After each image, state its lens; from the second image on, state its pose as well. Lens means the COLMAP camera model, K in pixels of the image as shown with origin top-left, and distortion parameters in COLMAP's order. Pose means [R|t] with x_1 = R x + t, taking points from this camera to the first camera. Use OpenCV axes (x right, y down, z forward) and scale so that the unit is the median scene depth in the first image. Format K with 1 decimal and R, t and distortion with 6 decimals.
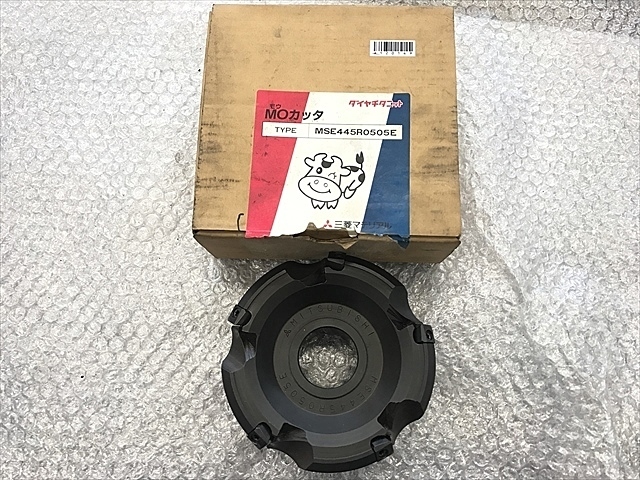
lens RADIAL K [[518.9, 0, 320.0], [0, 518.9, 240.0], [0, 0, 1]] dist [0.042155, -0.120451]
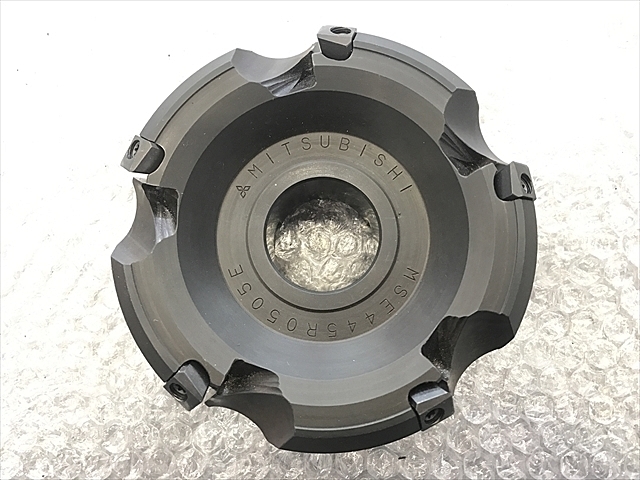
lens RADIAL K [[518.9, 0, 320.0], [0, 518.9, 240.0], [0, 0, 1]] dist [0.042155, -0.120451]
pose [[0.999388, -0.021531, -0.027569, 0.026674], [0.025774, 0.986093, 0.164184, 0.143855], [0.023651, -0.164794, 0.986044, 0.481604]]
